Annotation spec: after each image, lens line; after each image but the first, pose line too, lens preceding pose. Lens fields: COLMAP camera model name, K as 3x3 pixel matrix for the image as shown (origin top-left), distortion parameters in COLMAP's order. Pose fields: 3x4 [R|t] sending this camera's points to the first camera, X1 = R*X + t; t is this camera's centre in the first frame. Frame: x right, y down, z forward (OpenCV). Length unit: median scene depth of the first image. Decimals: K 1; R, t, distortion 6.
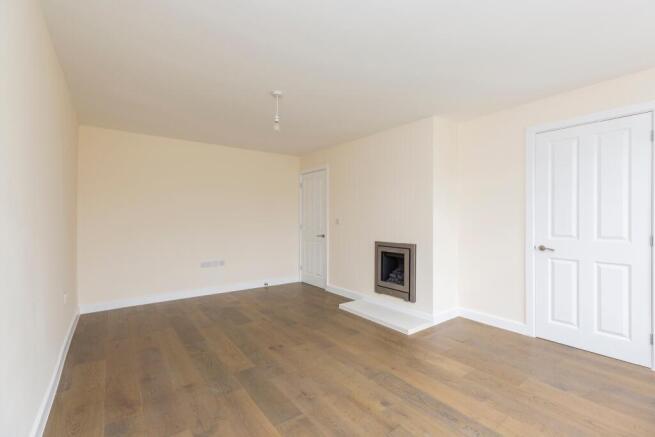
lens RADIAL K [[295.3, 0, 326.7], [0, 295.3, 219.8], [0, 0, 1]] dist [0.024015, 0.000563]
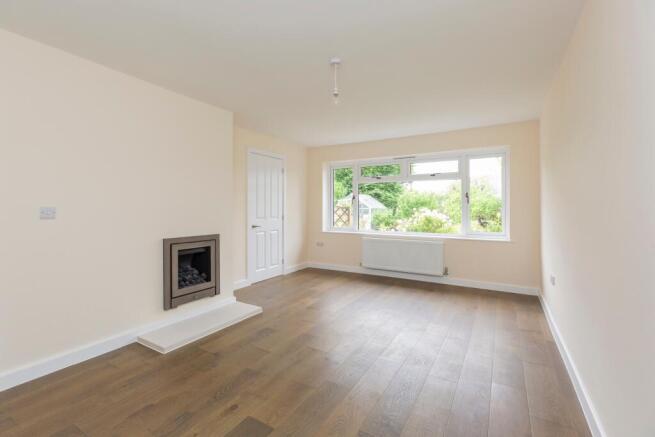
lens RADIAL K [[295.3, 0, 326.6], [0, 295.3, 213.3], [0, 0, 1]] dist [0.024015, 0.000563]
pose [[-0.384710, -0.015521, 0.922907, -0.718992], [-0.003100, 0.999875, 0.015523, -0.001903], [-0.923032, 0.003111, -0.384710, 1.025099]]
